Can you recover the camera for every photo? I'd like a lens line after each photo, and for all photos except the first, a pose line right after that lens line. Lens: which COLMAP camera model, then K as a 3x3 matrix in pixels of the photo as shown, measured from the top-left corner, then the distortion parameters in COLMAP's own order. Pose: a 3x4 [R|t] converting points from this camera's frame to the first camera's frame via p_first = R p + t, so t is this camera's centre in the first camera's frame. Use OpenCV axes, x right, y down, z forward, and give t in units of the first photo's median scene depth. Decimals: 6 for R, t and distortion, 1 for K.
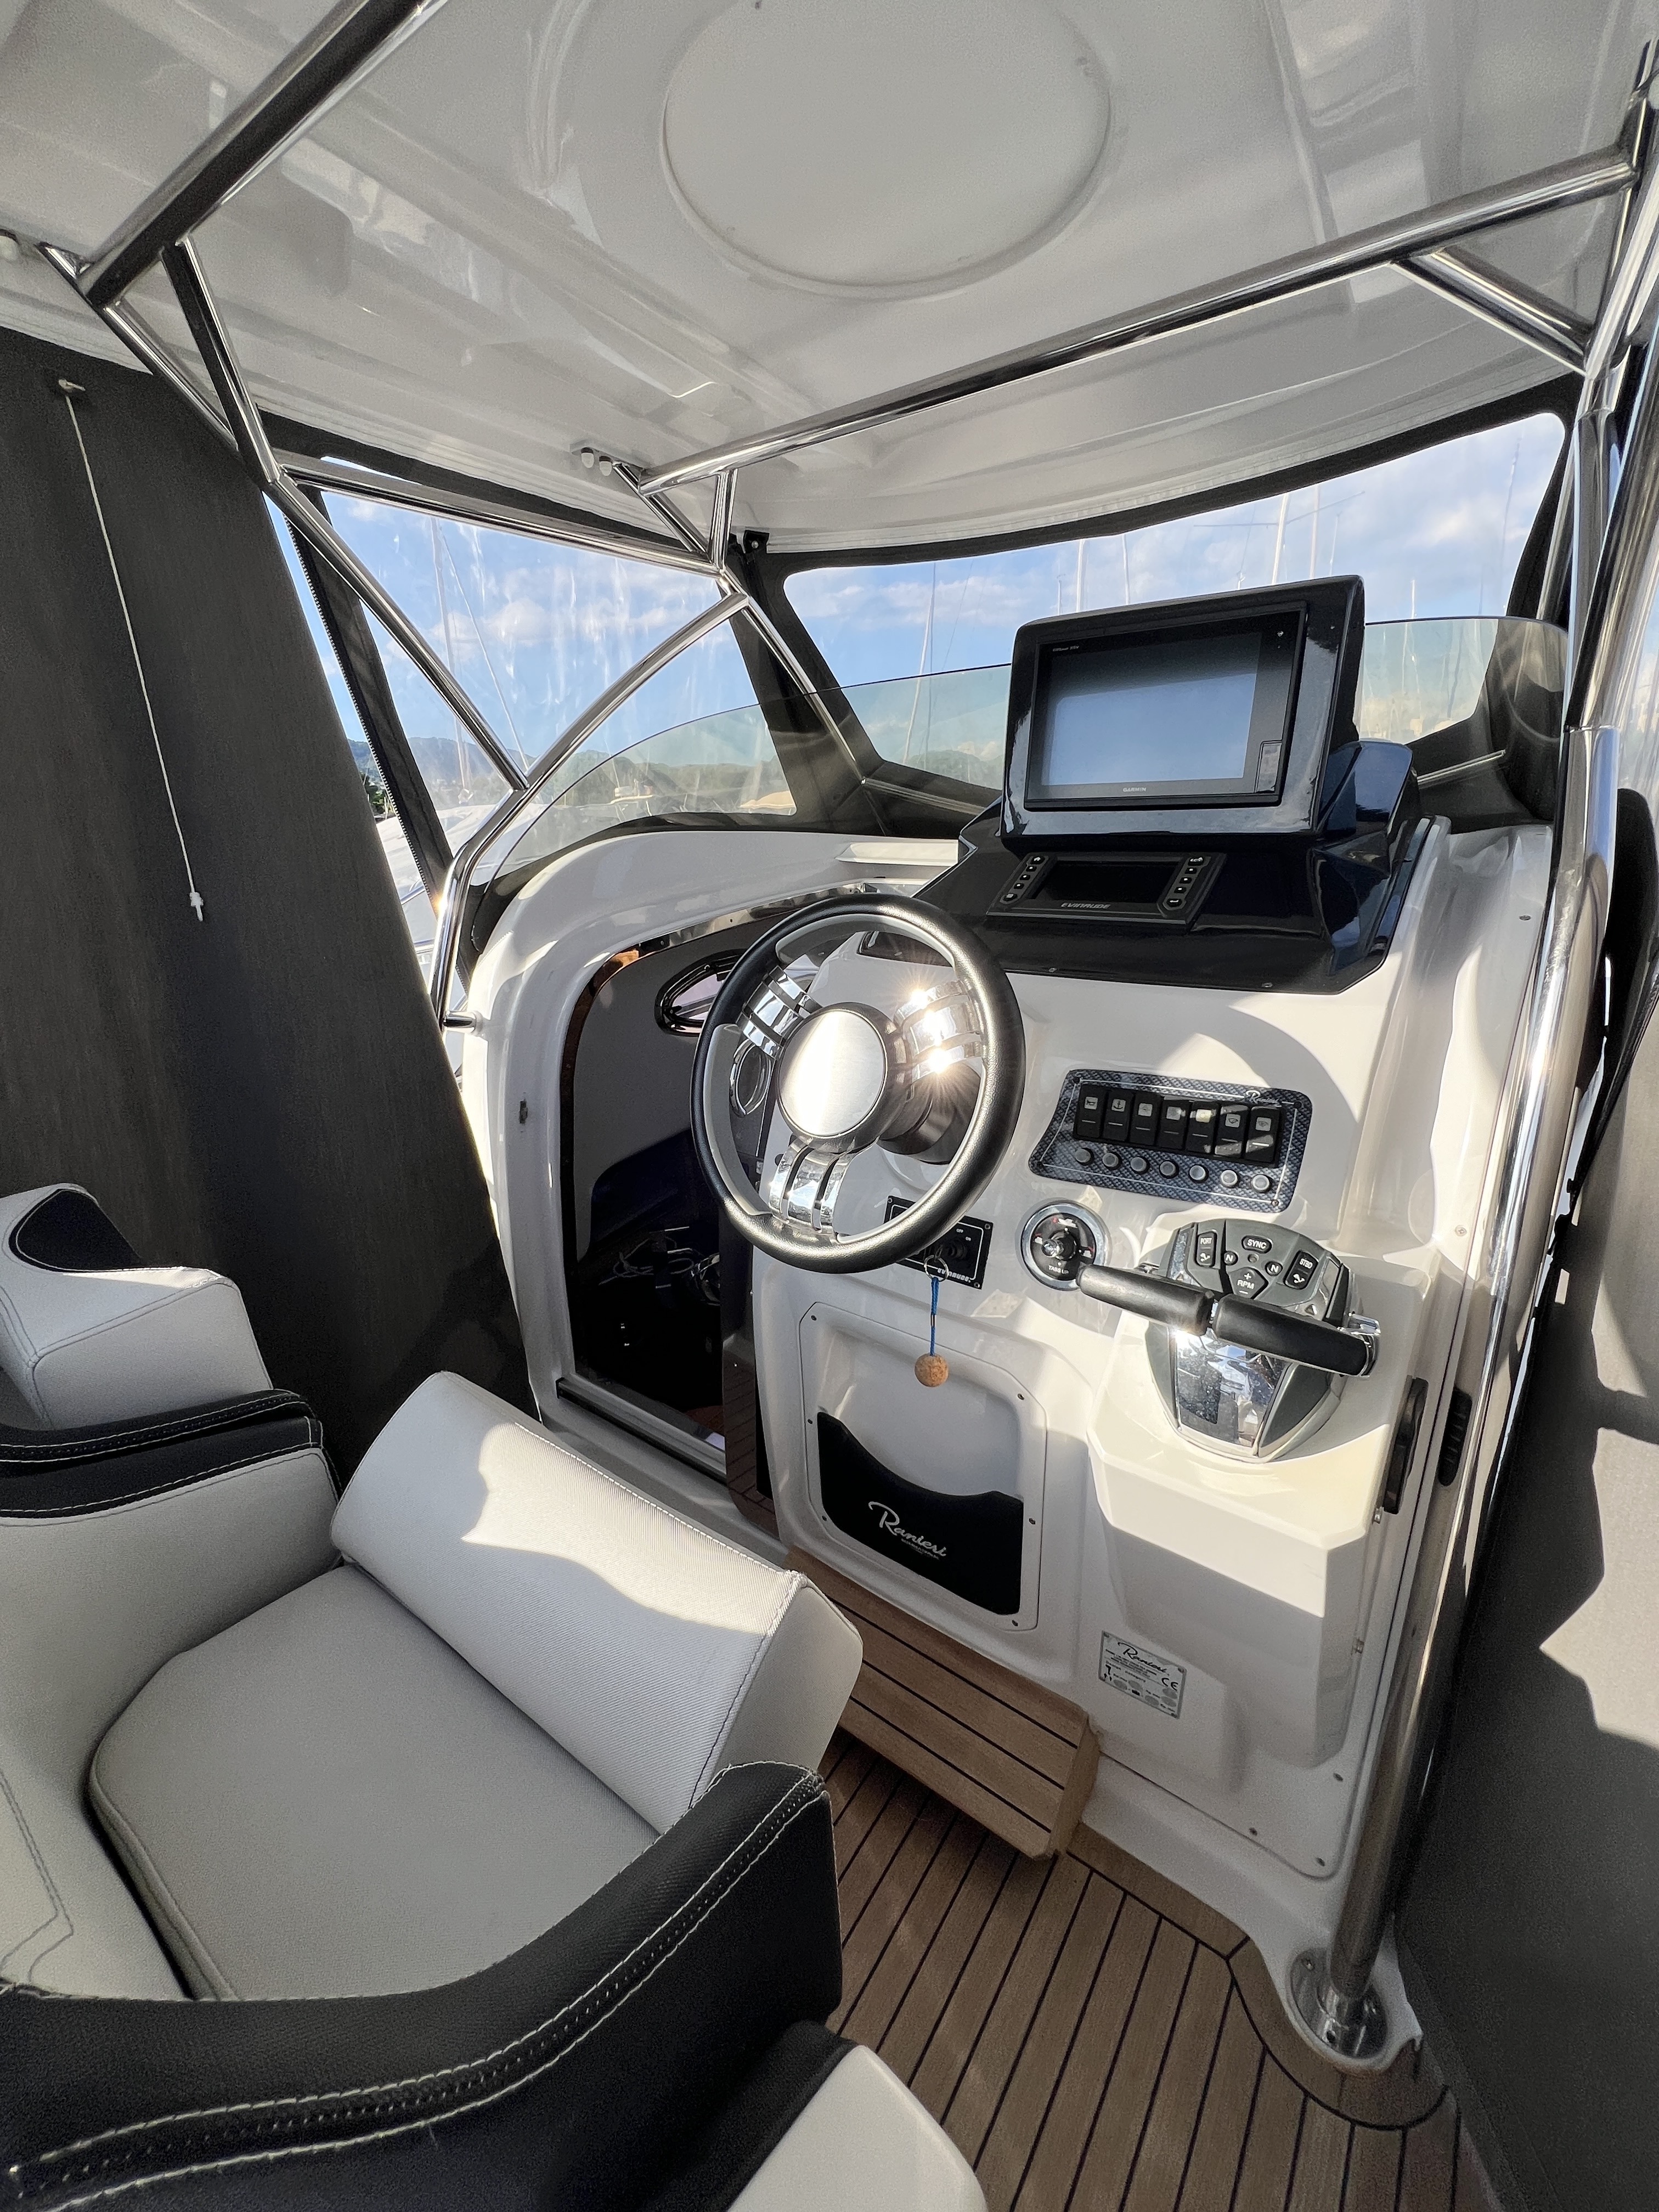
lens RADIAL K [[890.1, 0, 829.5], [0, 890.1, 1106.0], [0, 0, 1]] dist [-0.000499, -0.000100]
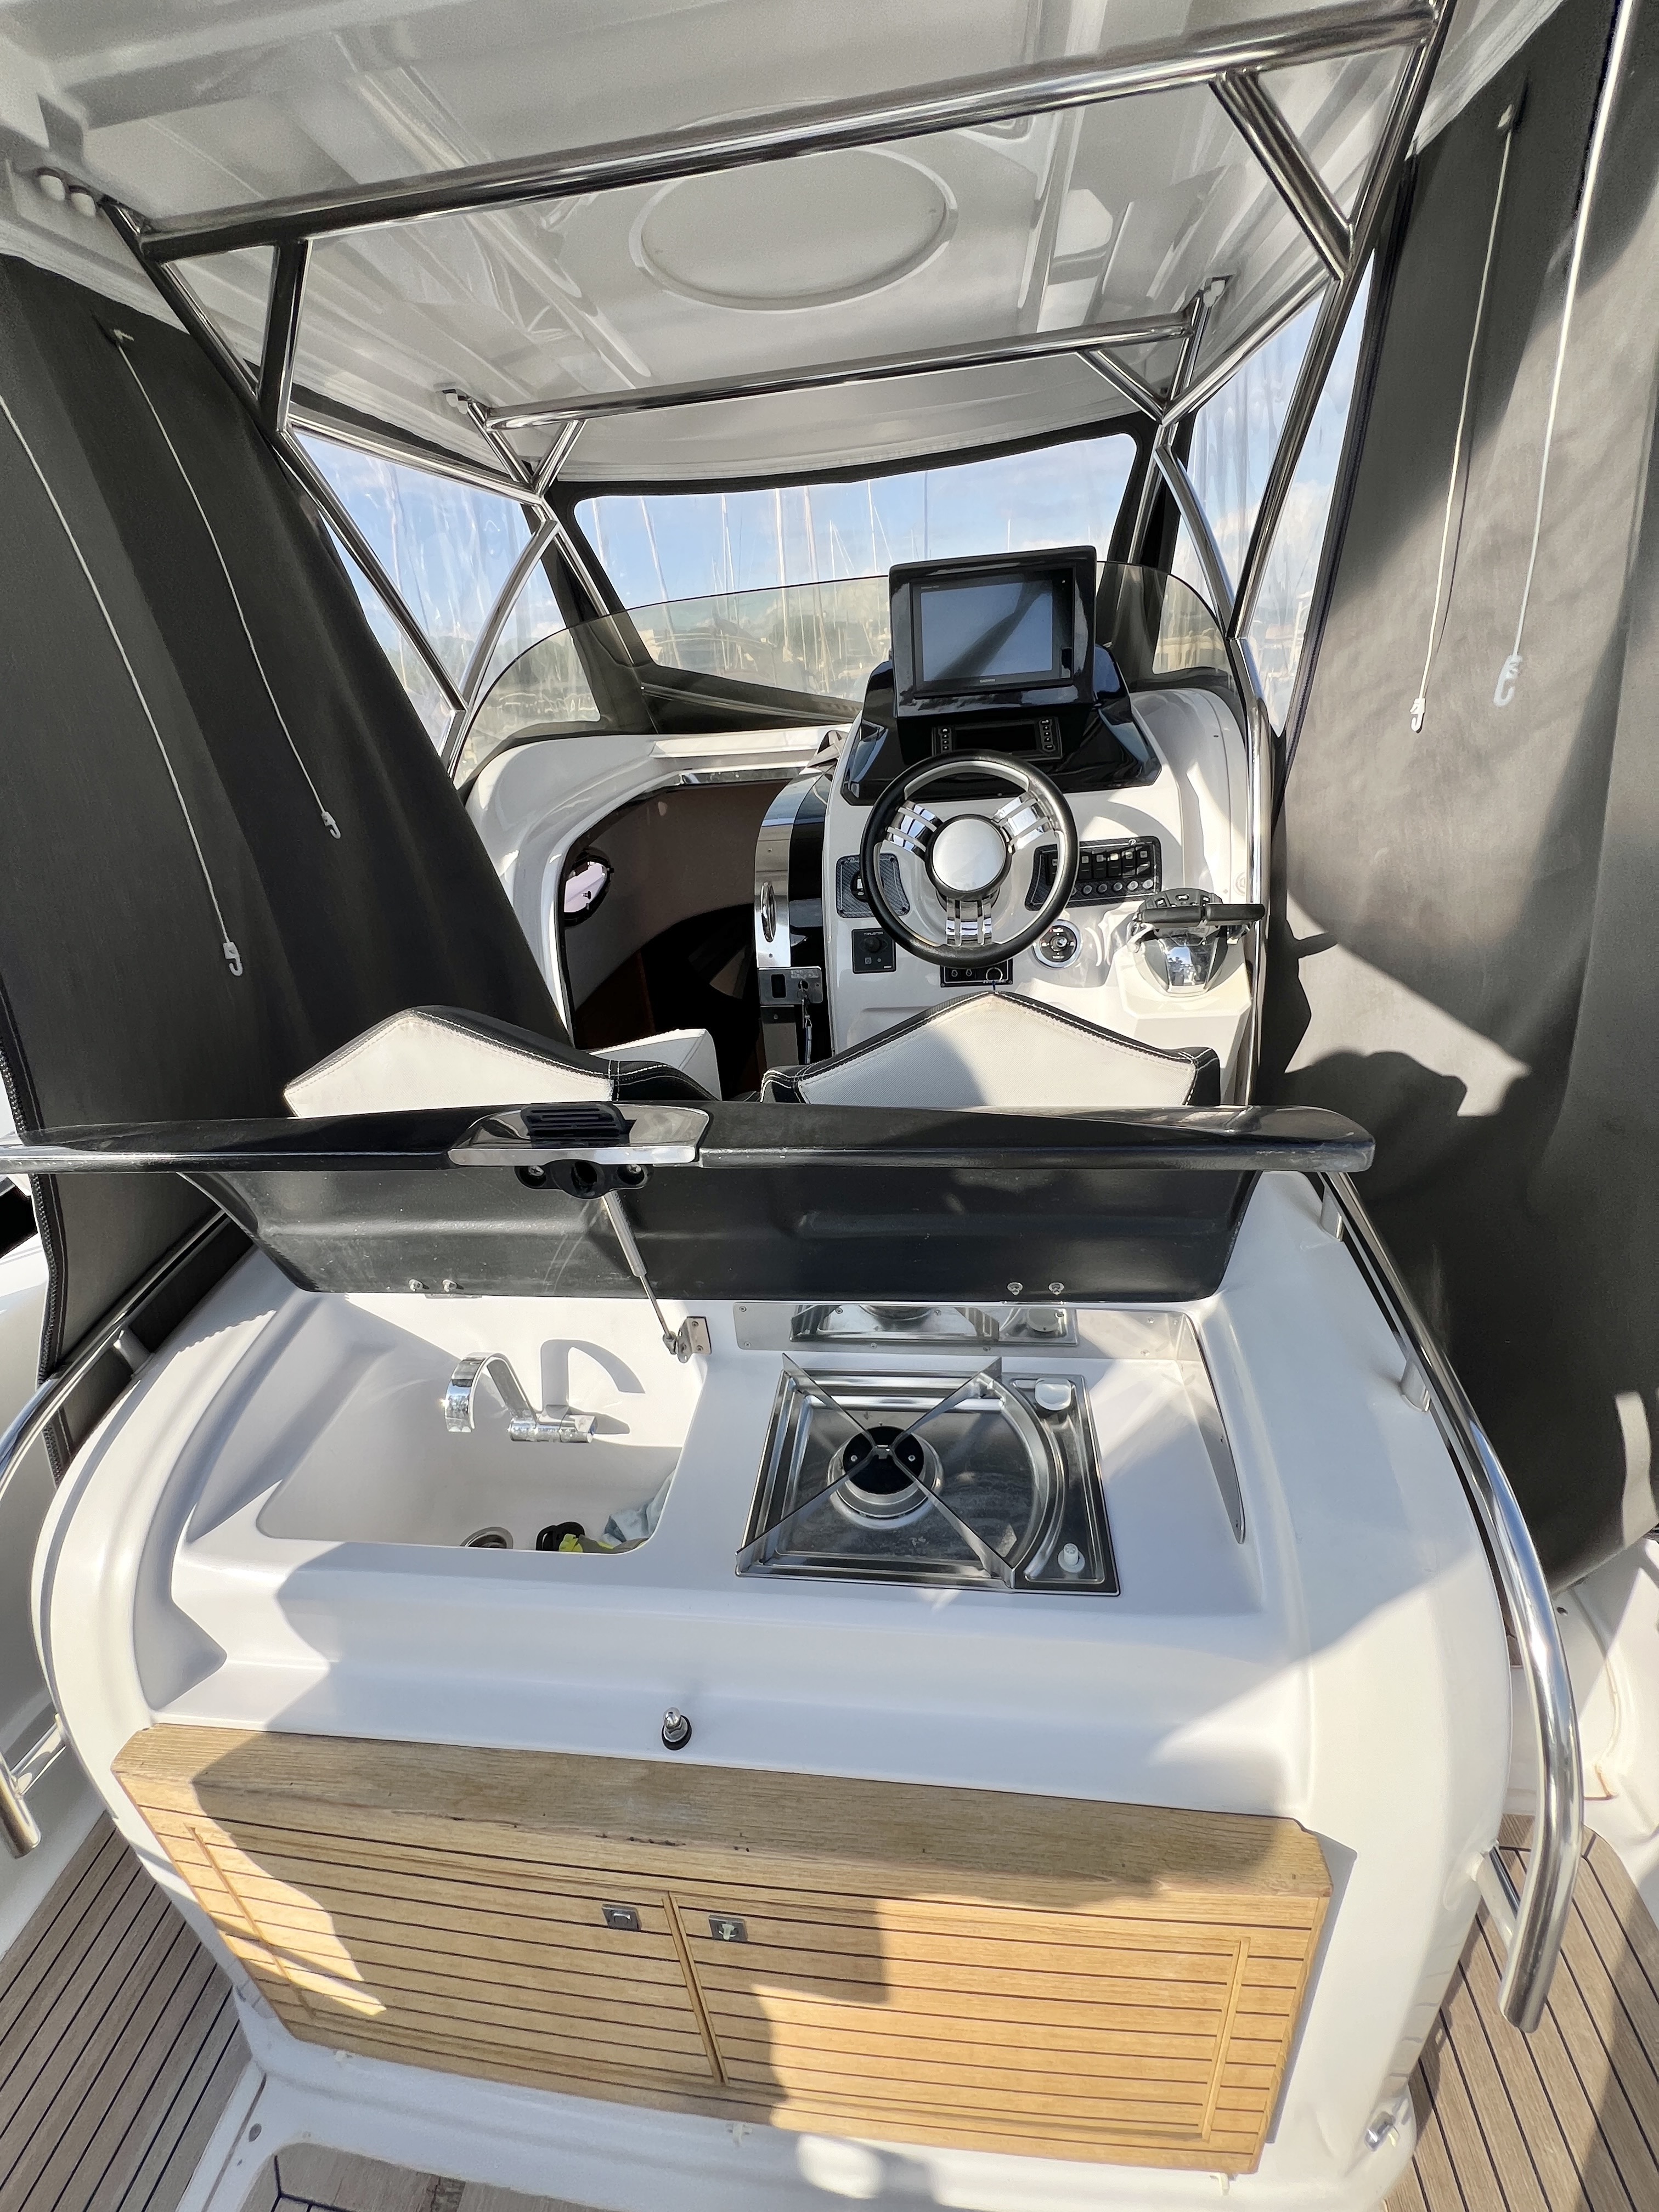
lens RADIAL K [[912.1, 0, 829.5], [0, 912.1, 1106.0], [0, 0, 1]] dist [-0.002000, -0.000127]
pose [[0.876375, -0.241482, 0.416718, -0.827540], [0.203589, 0.969862, 0.133866, 0.111929], [-0.436485, -0.032477, 0.899125, -0.389474]]
